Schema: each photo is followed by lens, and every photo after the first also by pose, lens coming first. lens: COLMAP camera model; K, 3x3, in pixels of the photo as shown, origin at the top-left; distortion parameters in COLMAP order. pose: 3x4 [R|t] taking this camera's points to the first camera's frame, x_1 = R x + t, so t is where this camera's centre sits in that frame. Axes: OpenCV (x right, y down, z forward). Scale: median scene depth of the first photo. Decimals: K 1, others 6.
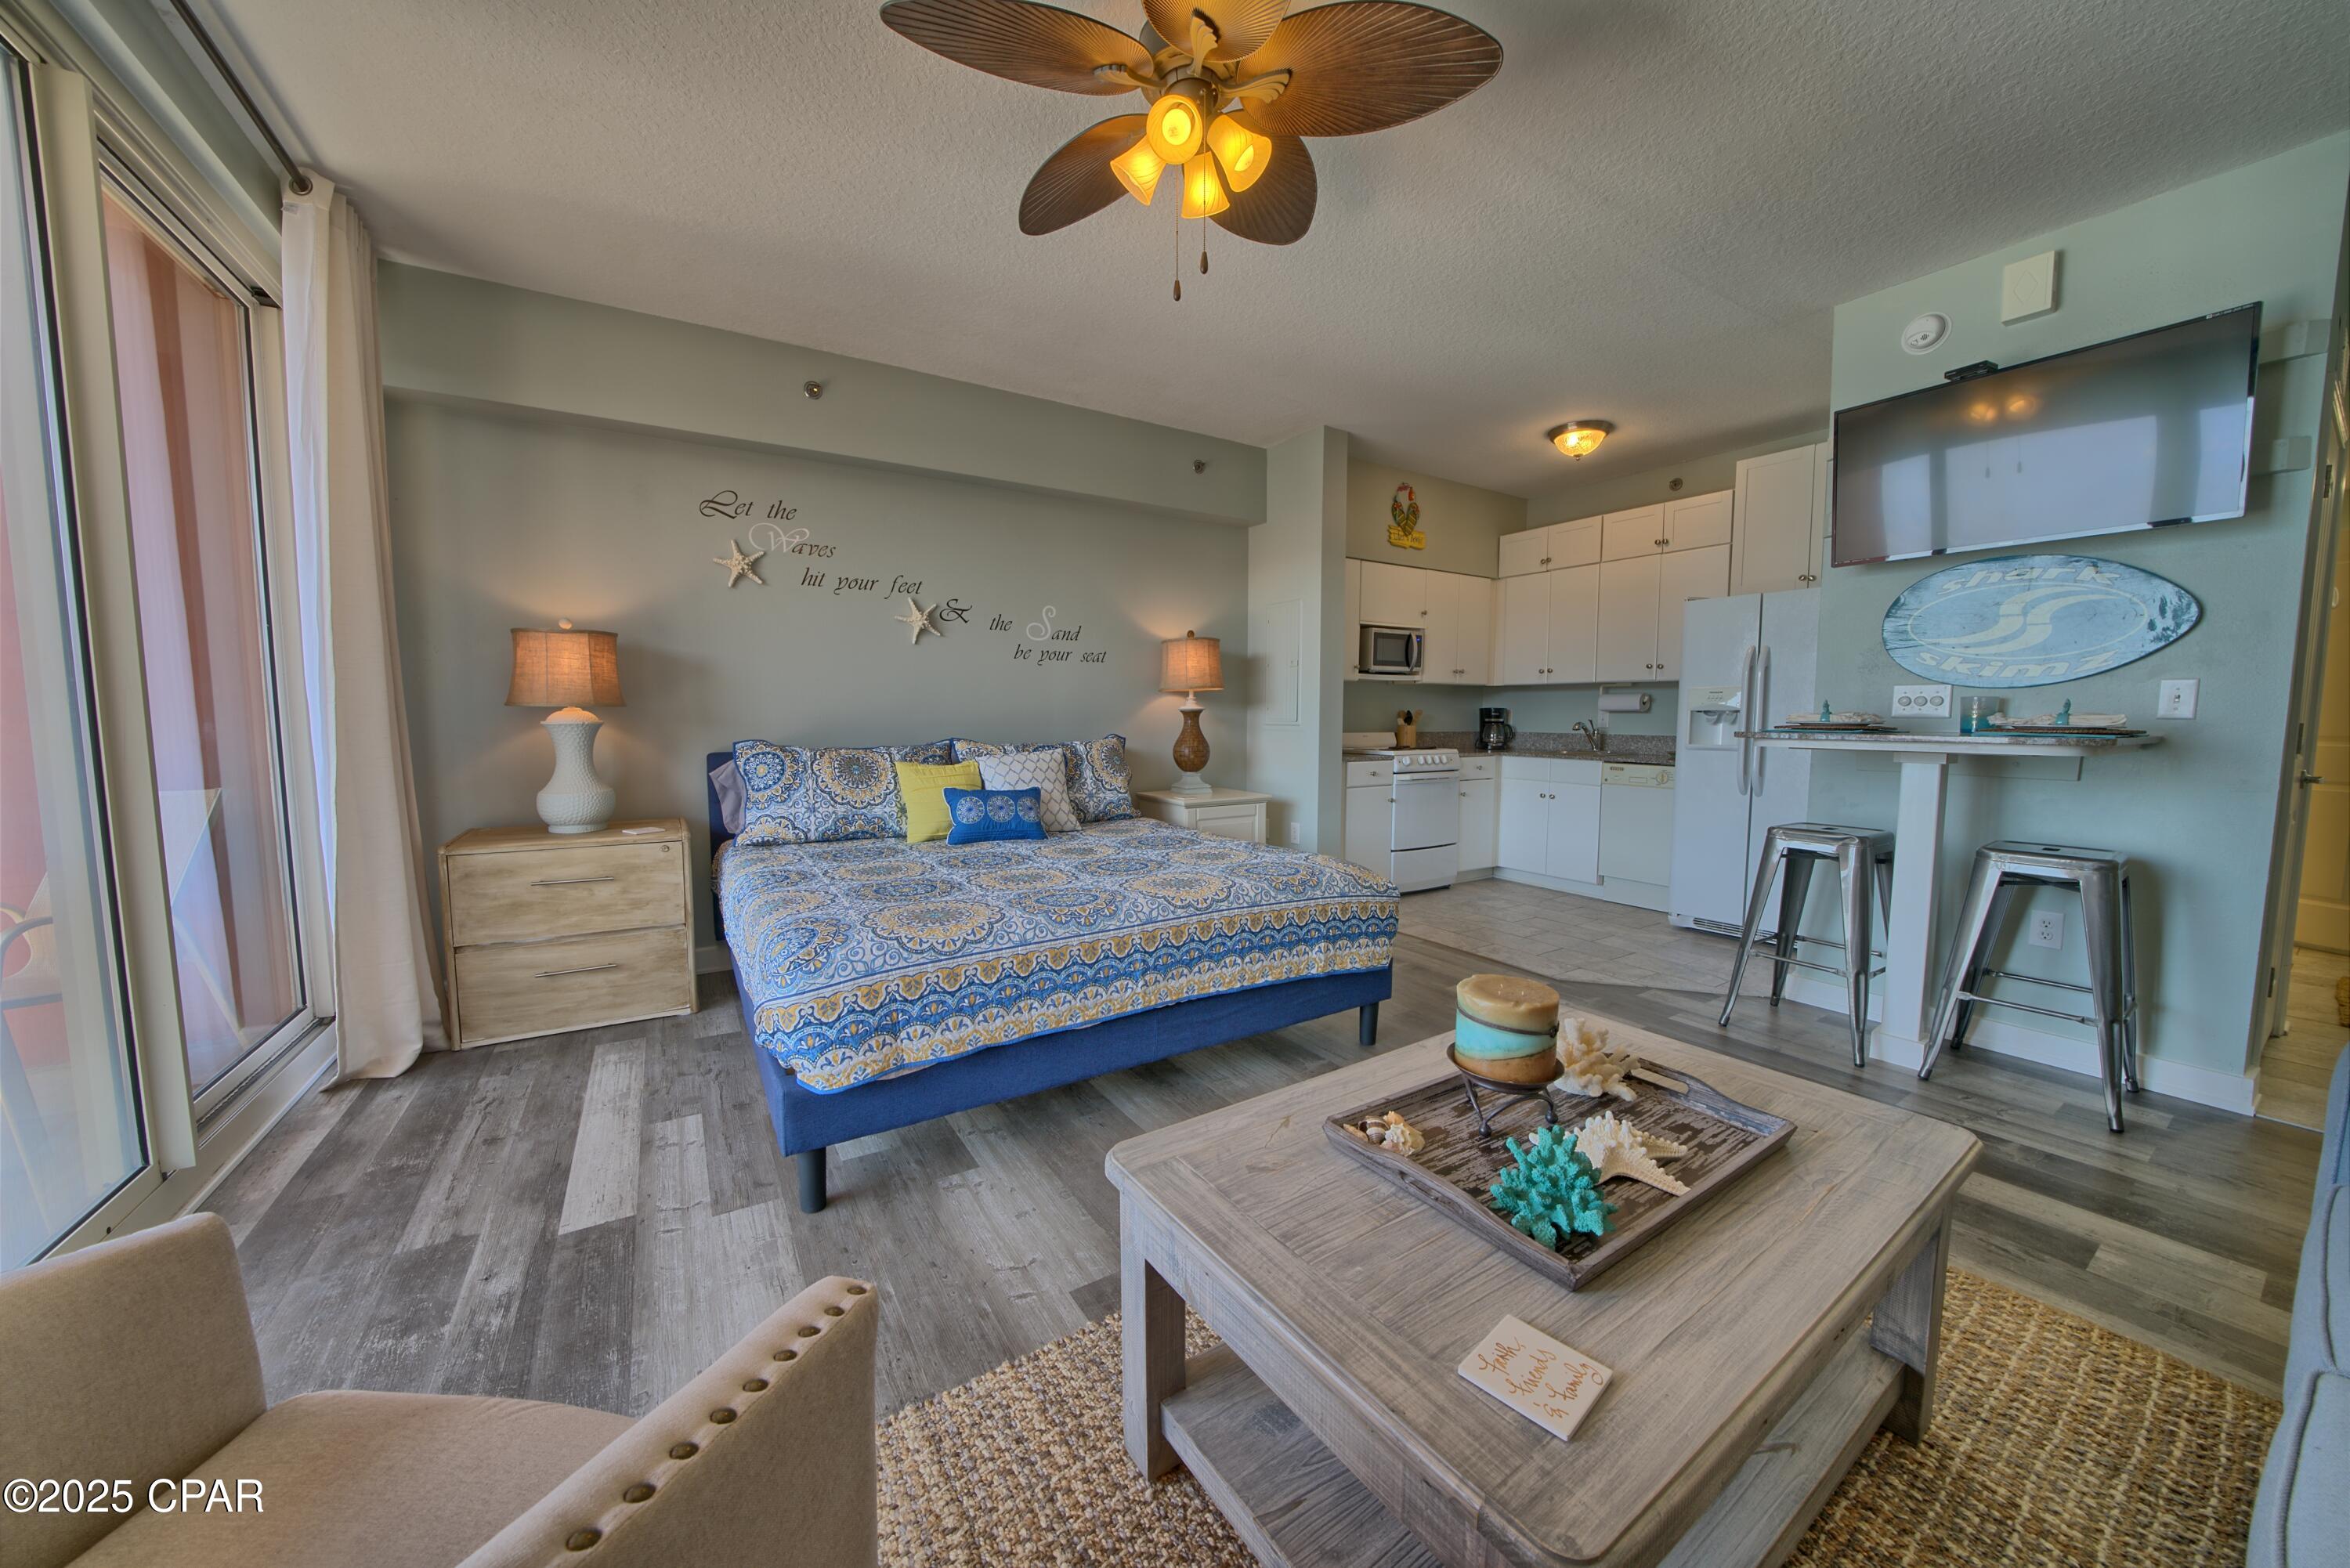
lens RADIAL K [[810.9, 0, 1169.6], [0, 810.9, 782.1], [0, 0, 1]] dist [-0.026093, 0.002771]
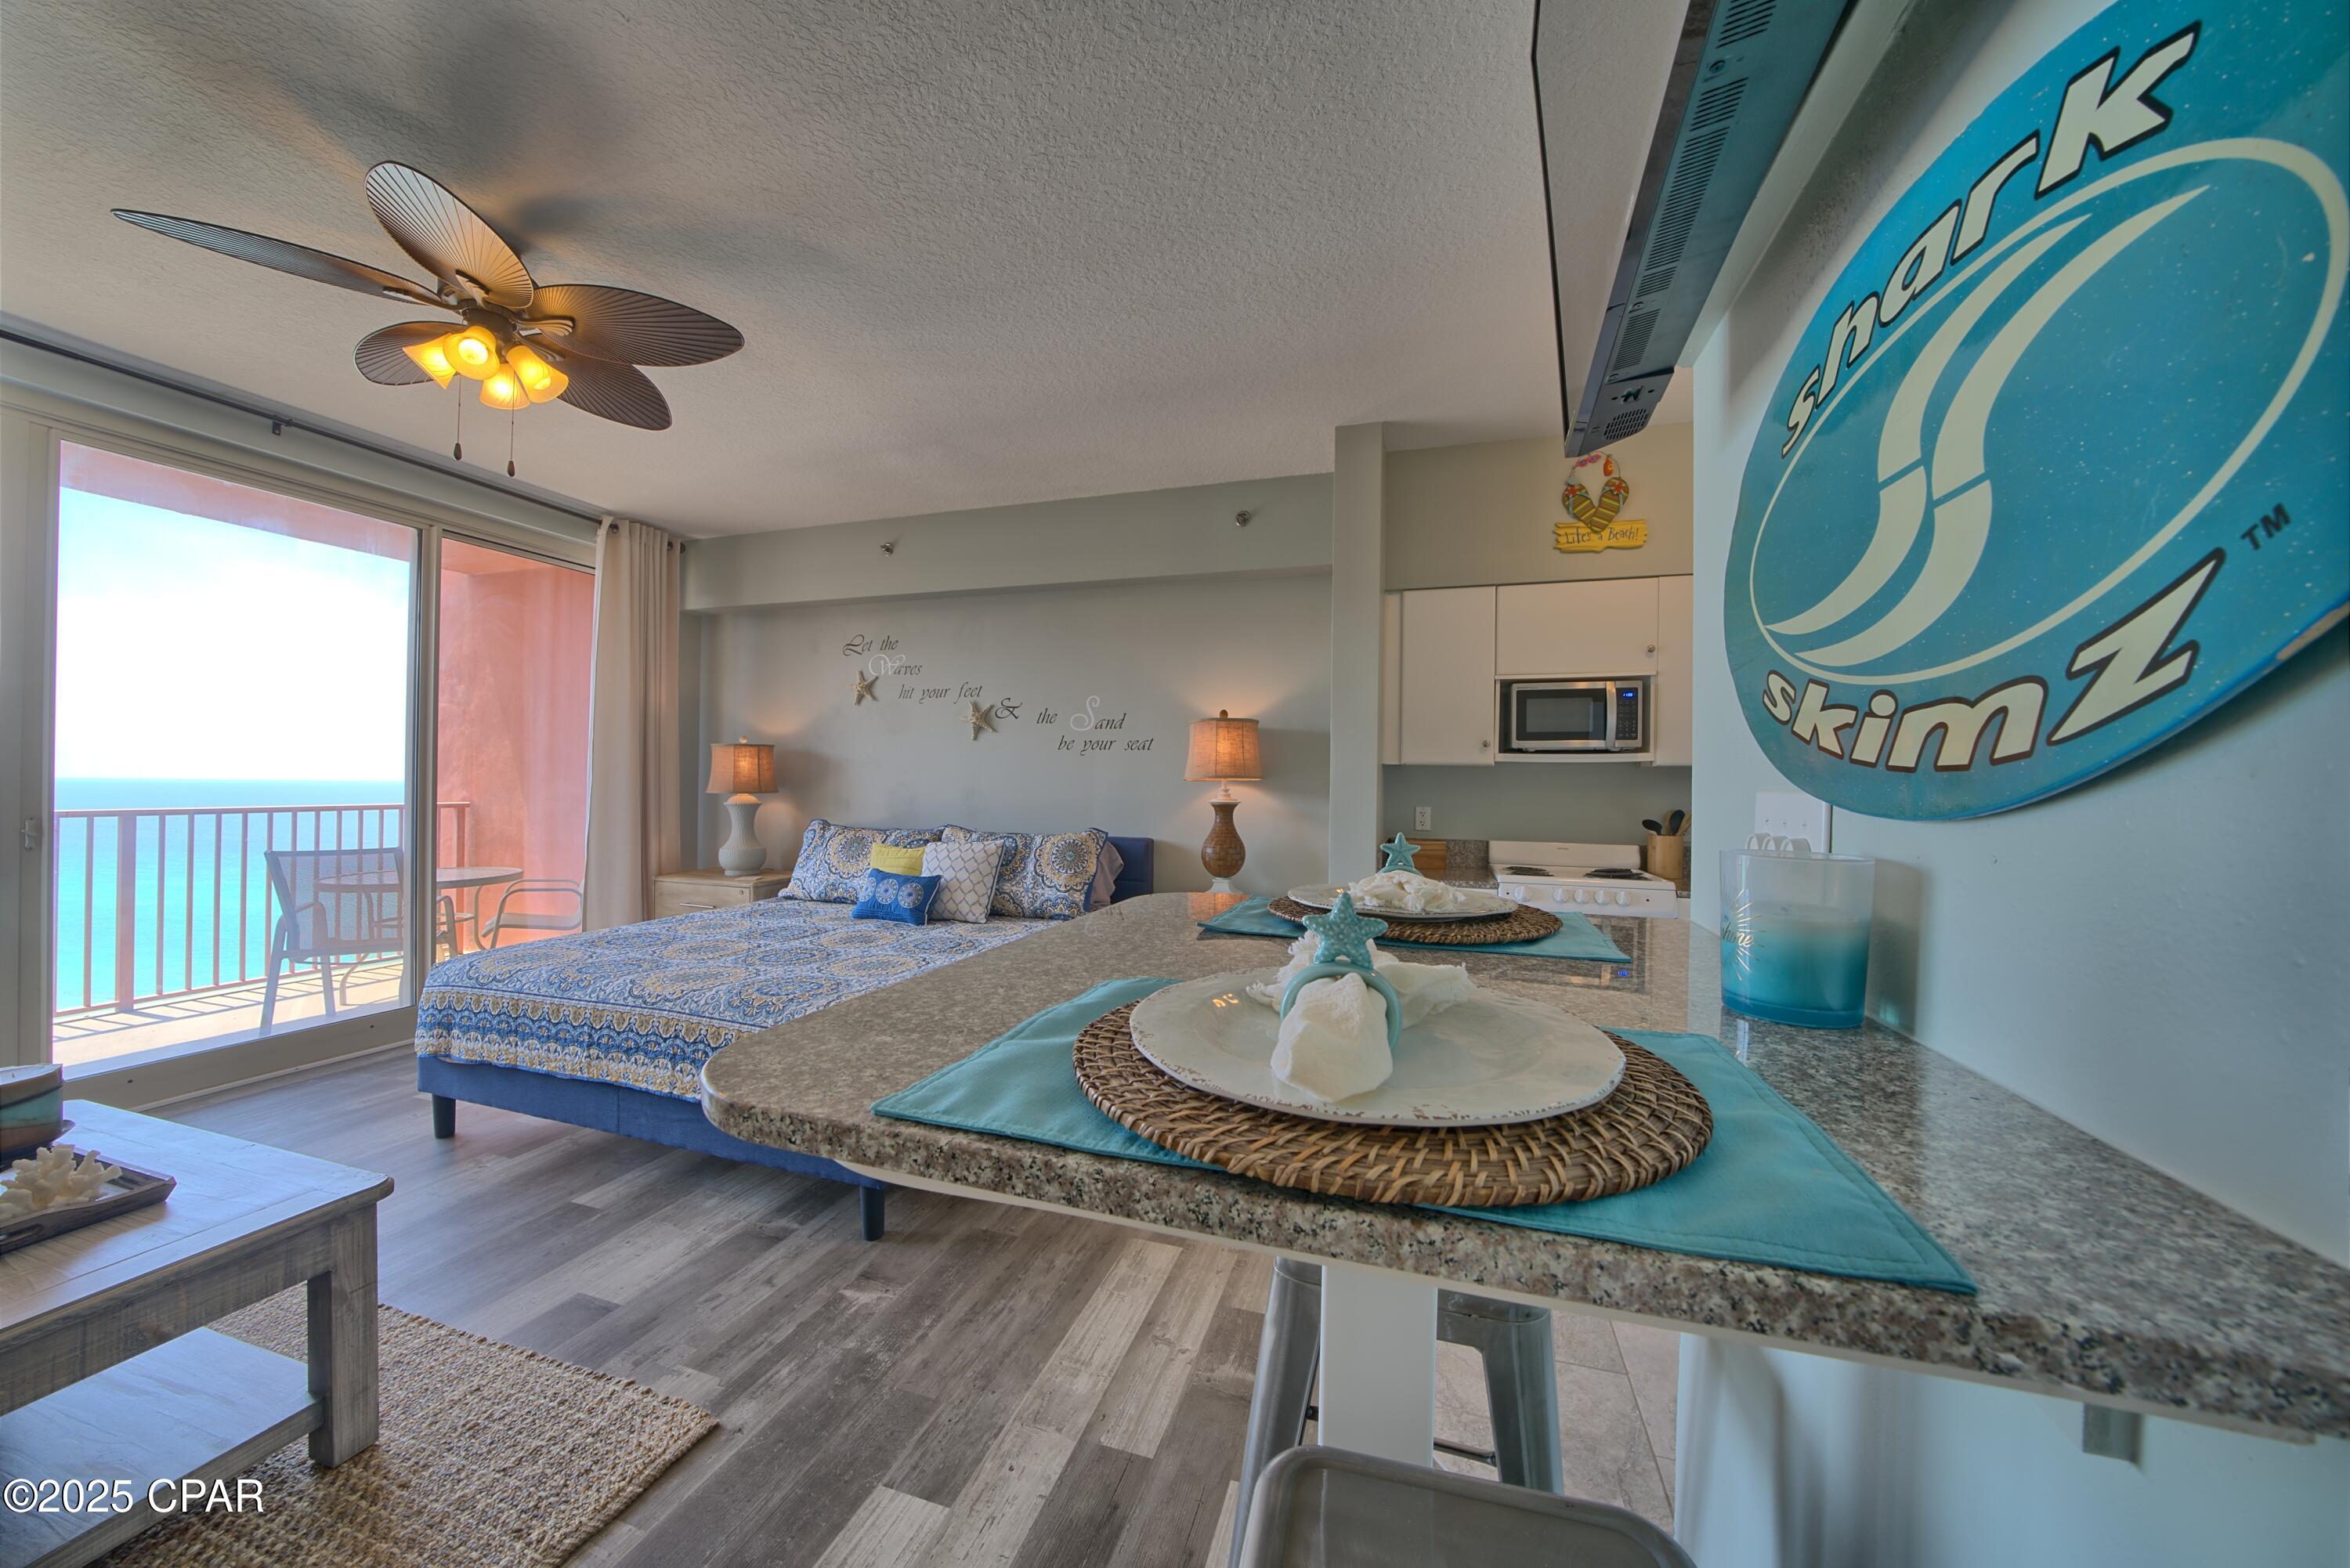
lens RADIAL K [[809.6, 0, 1169.5], [0, 809.6, 782.0], [0, 0, 1]] dist [-0.025965, 0.002313]
pose [[0.643539, 0.005533, -0.765393, 0.740954], [-0.075177, 0.995596, -0.056012, -0.069960], [0.761712, 0.093586, 0.641121, 0.488869]]
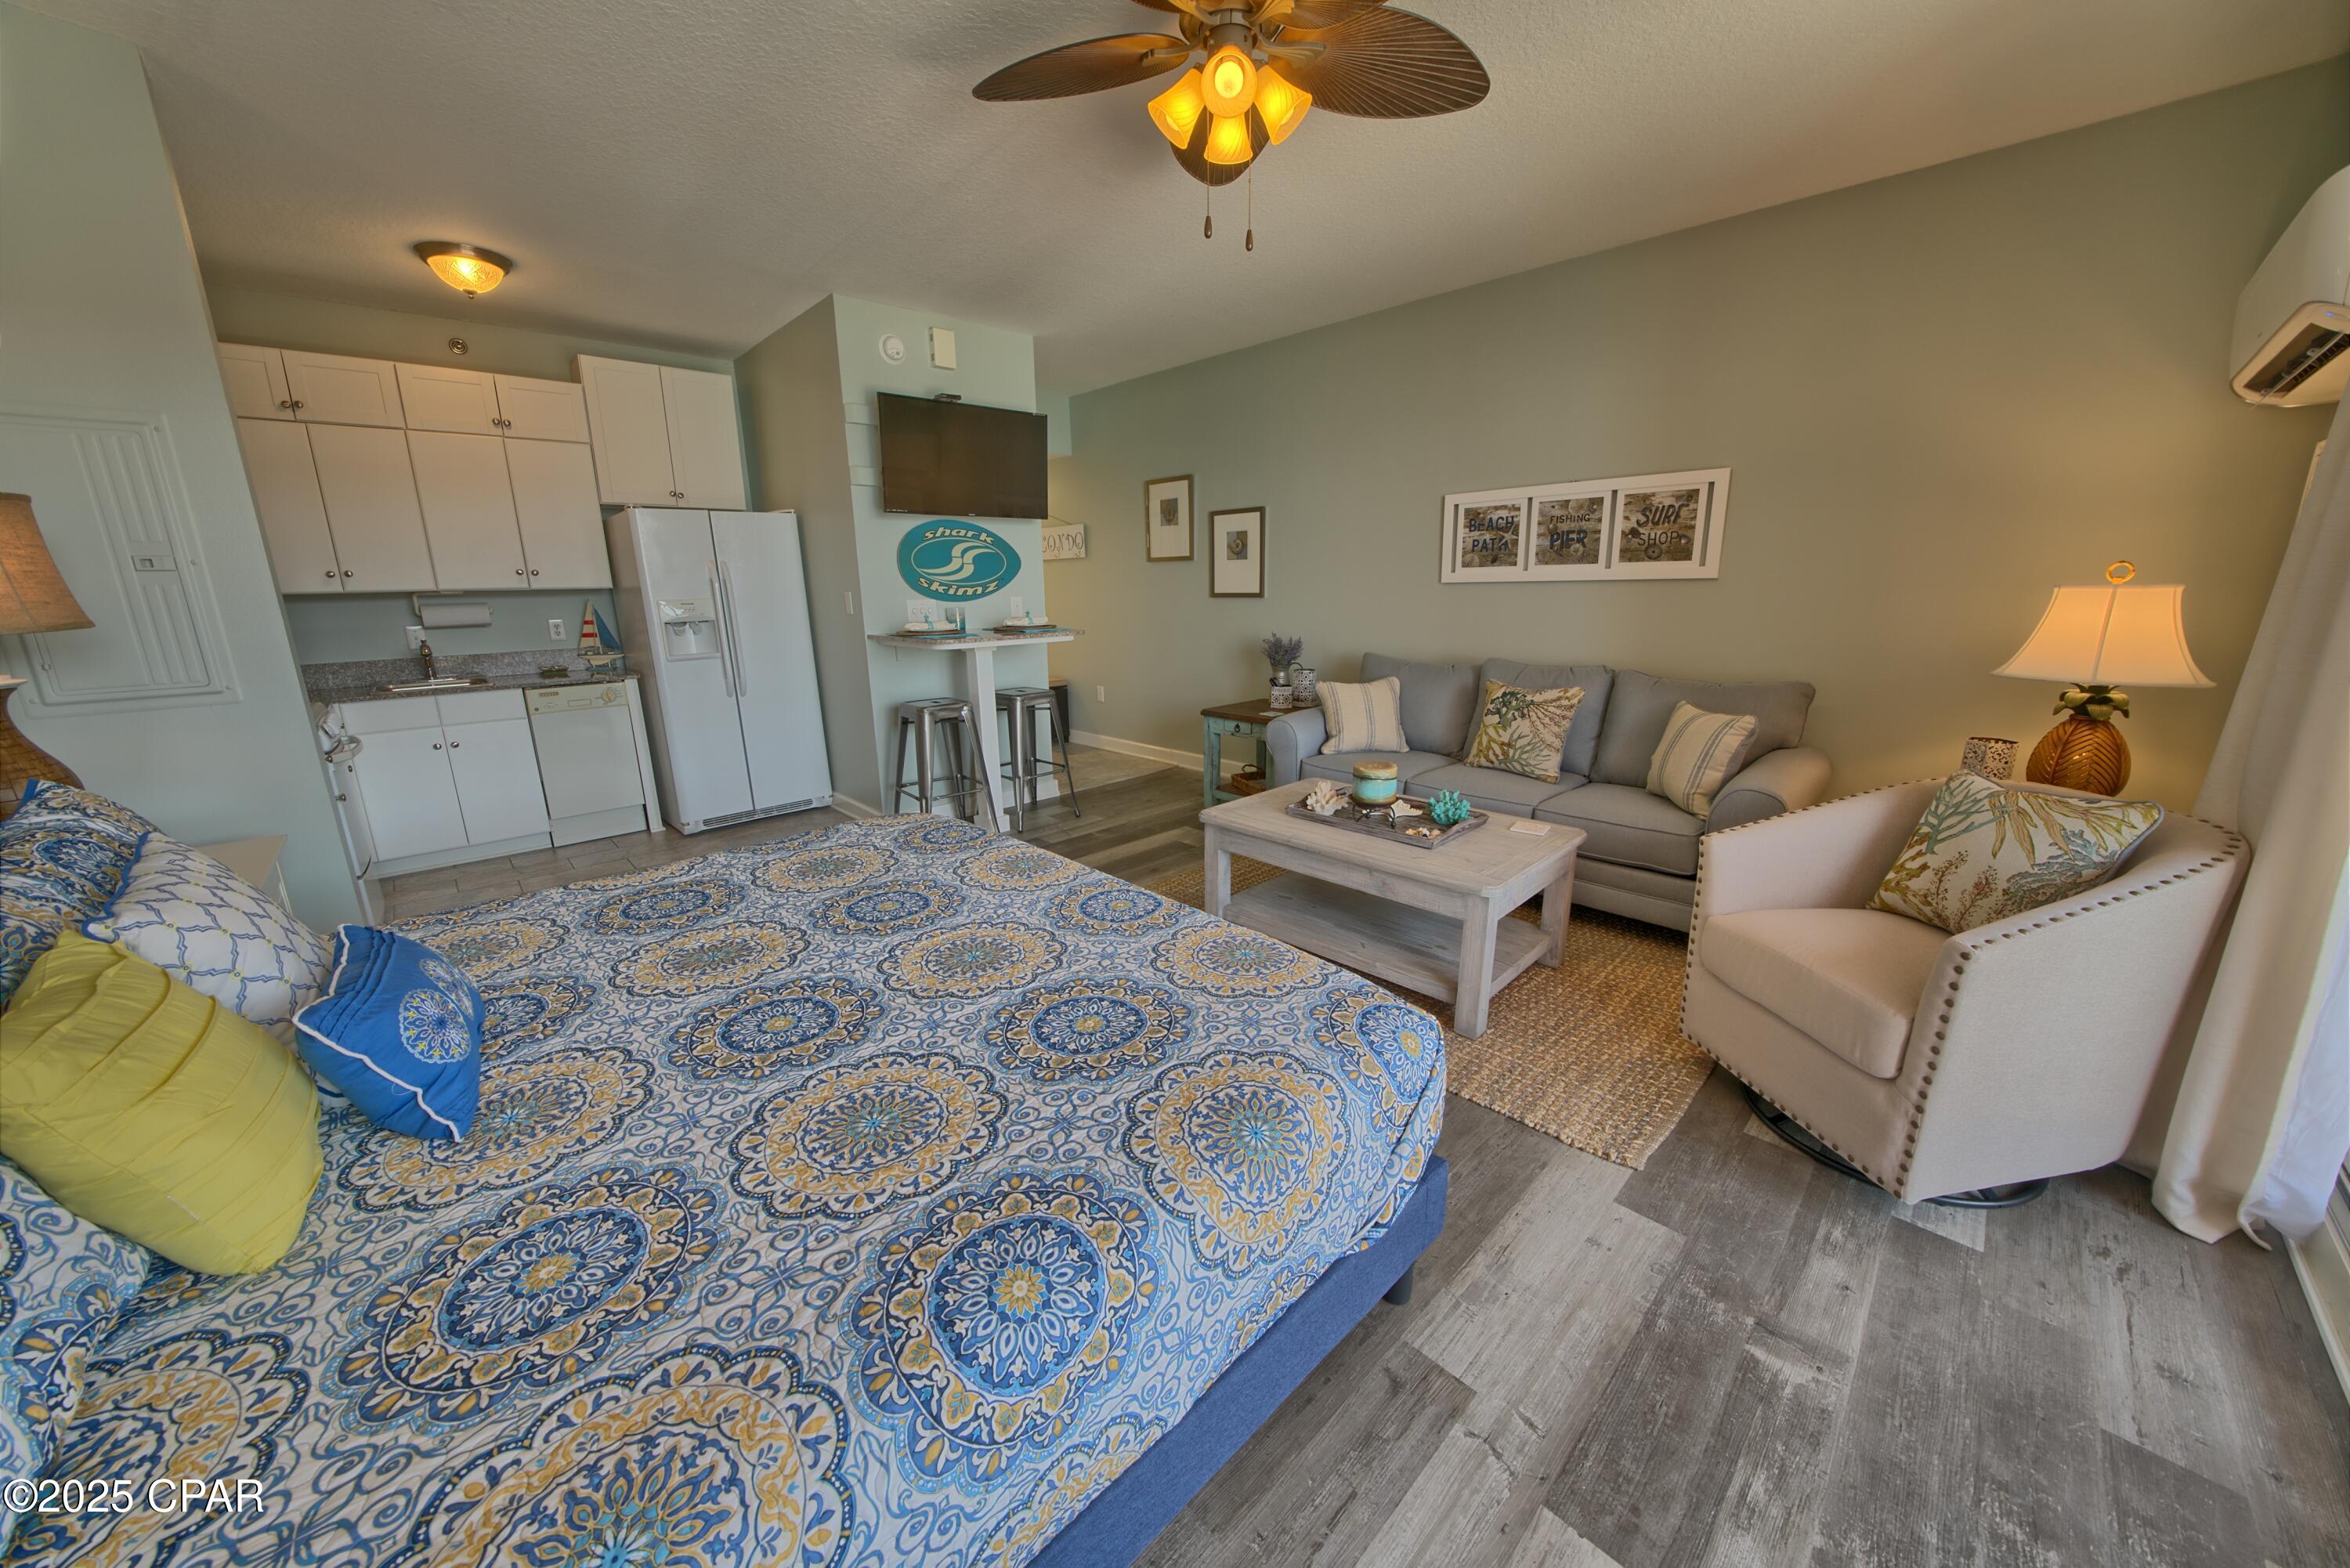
lens RADIAL K [[808.0, 0, 1172.6], [0, 808.0, 784.5], [0, 0, 1]] dist [-0.021765, 0.000138]
pose [[-0.199157, -0.239483, 0.950255, -0.505391], [0.094231, 0.960507, 0.261816, -0.103345], [-0.975427, 0.141686, -0.168724, 0.615923]]
